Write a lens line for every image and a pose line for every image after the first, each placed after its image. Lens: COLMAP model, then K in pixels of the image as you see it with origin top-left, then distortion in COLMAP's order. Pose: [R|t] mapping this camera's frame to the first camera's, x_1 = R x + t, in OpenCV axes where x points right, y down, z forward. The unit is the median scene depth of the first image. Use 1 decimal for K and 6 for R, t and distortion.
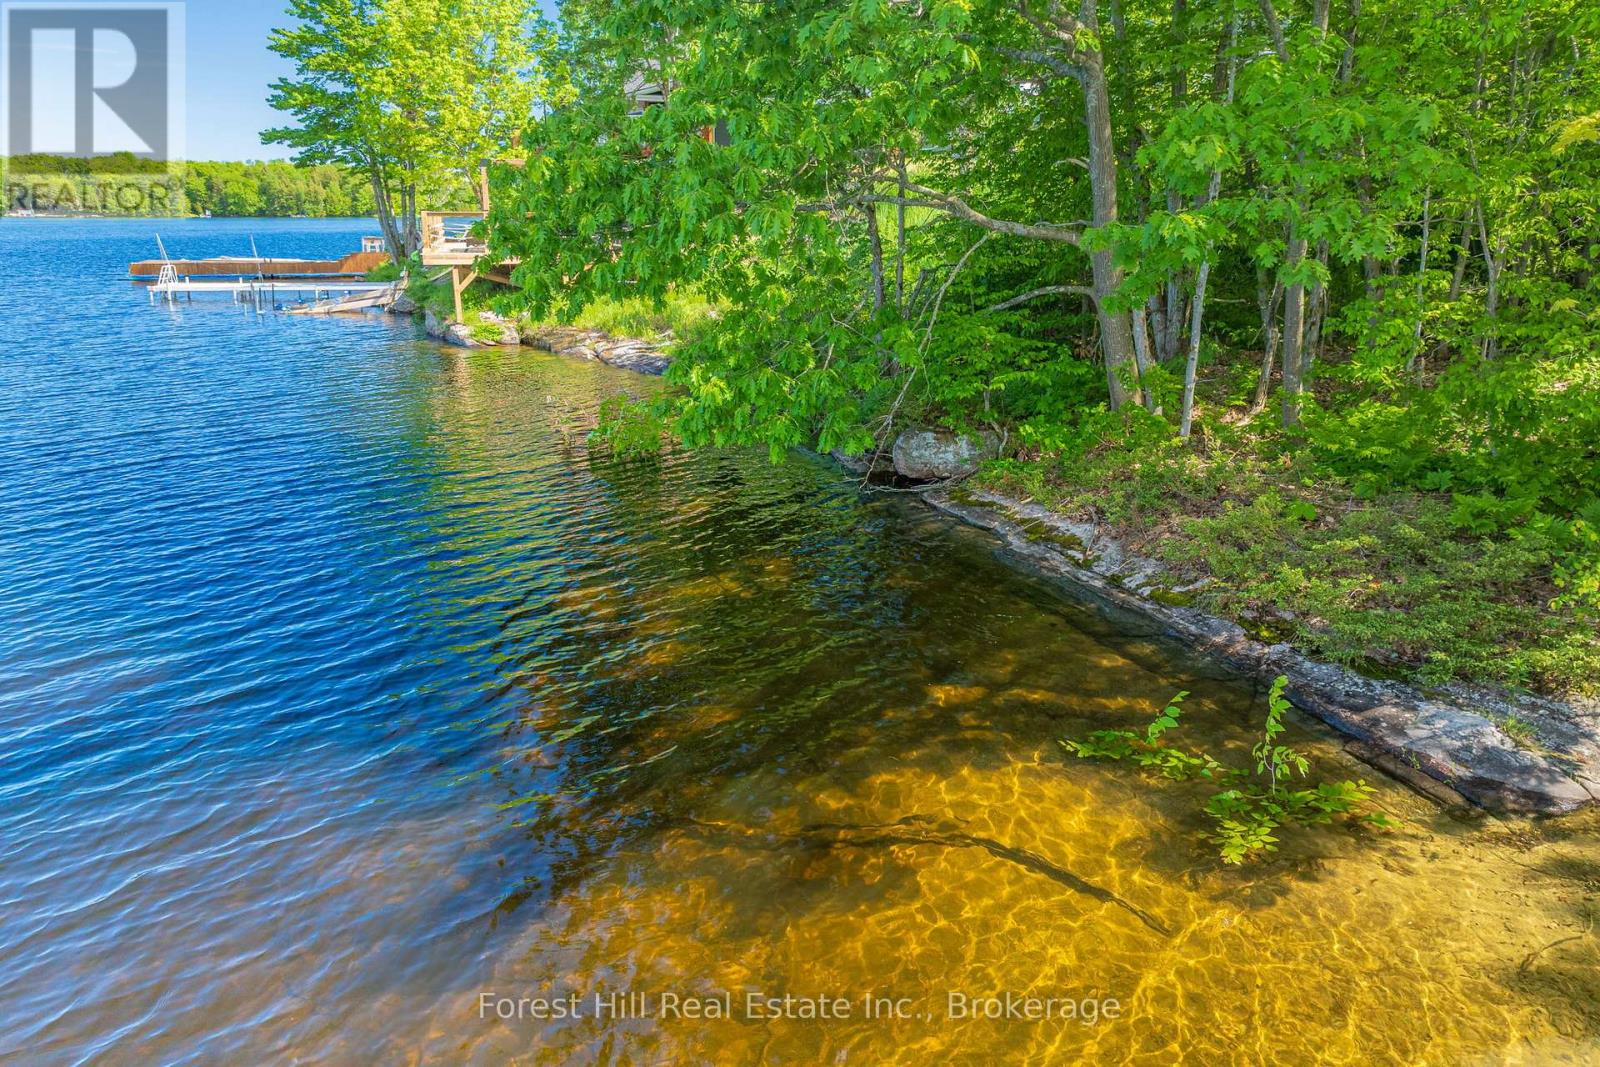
lens RADIAL K [[1110.4, 0, 795.5], [0, 1110.4, 533.8], [0, 0, 1]] dist [0.004940, -0.025529]
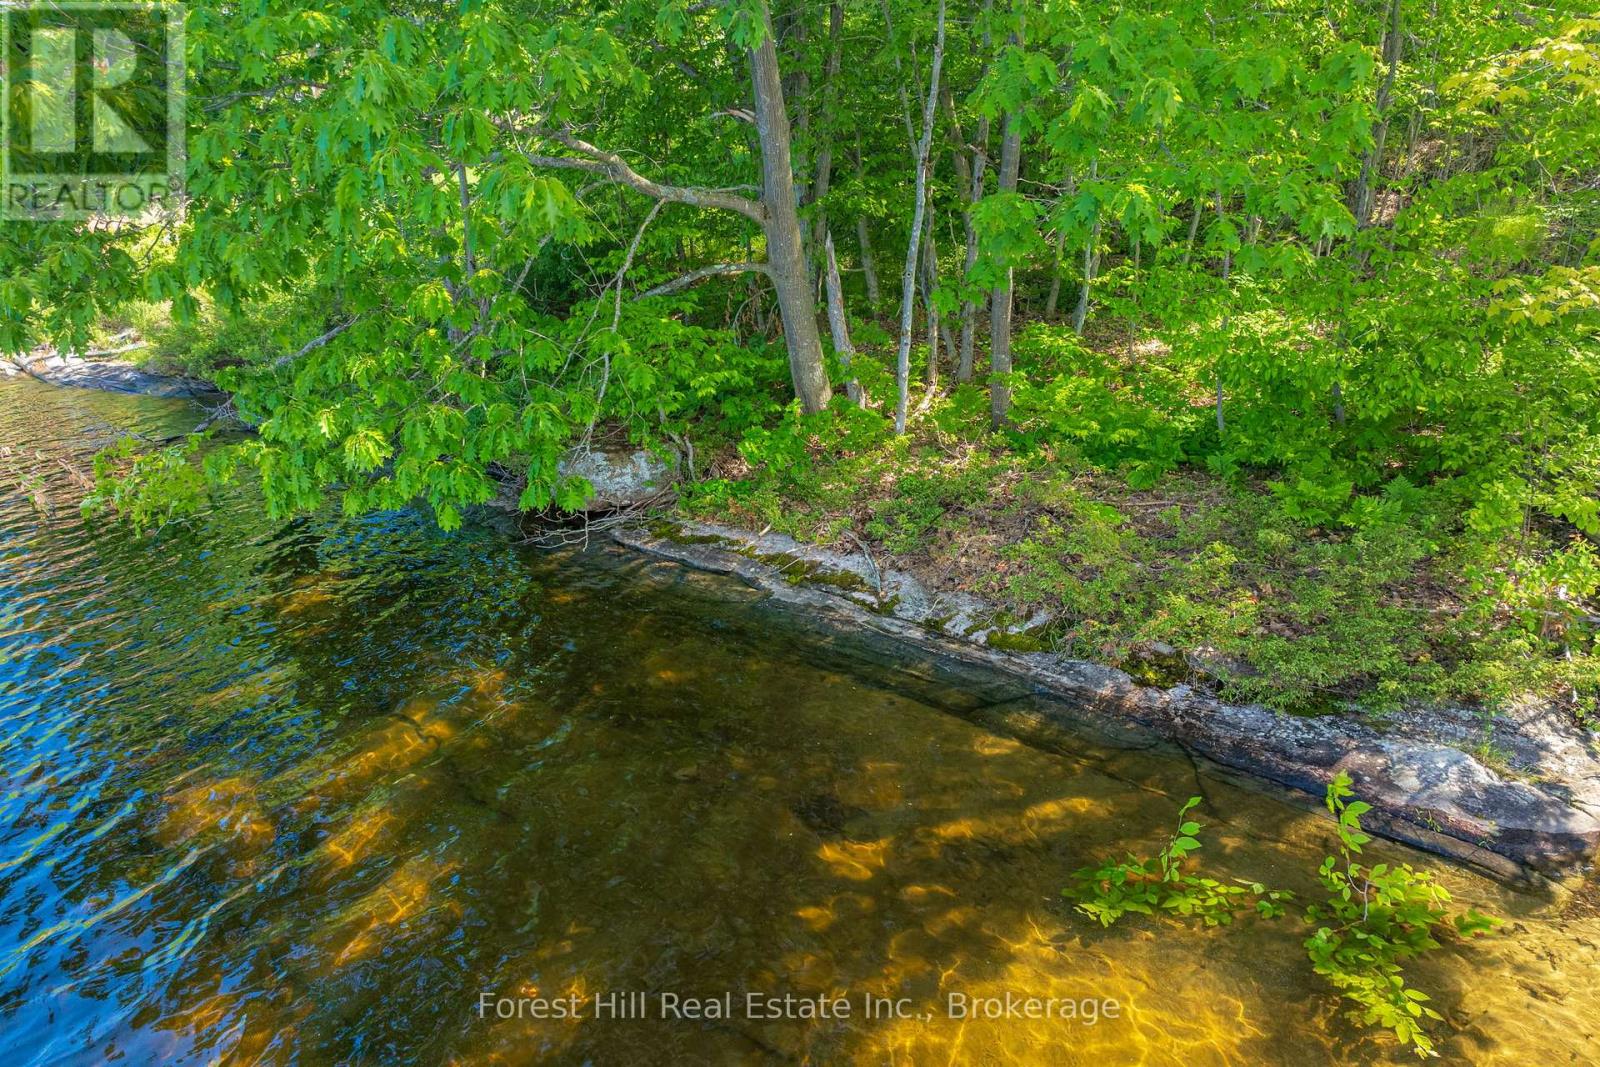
lens RADIAL K [[1110.4, 0, 795.5], [0, 1110.4, 533.8], [0, 0, 1]] dist [0.004940, -0.025529]
pose [[0.887833, -0.142215, 0.437638, -0.146477], [0.126514, 0.989833, 0.064999, -0.087856], [-0.442433, -0.002340, 0.896799, 0.284034]]
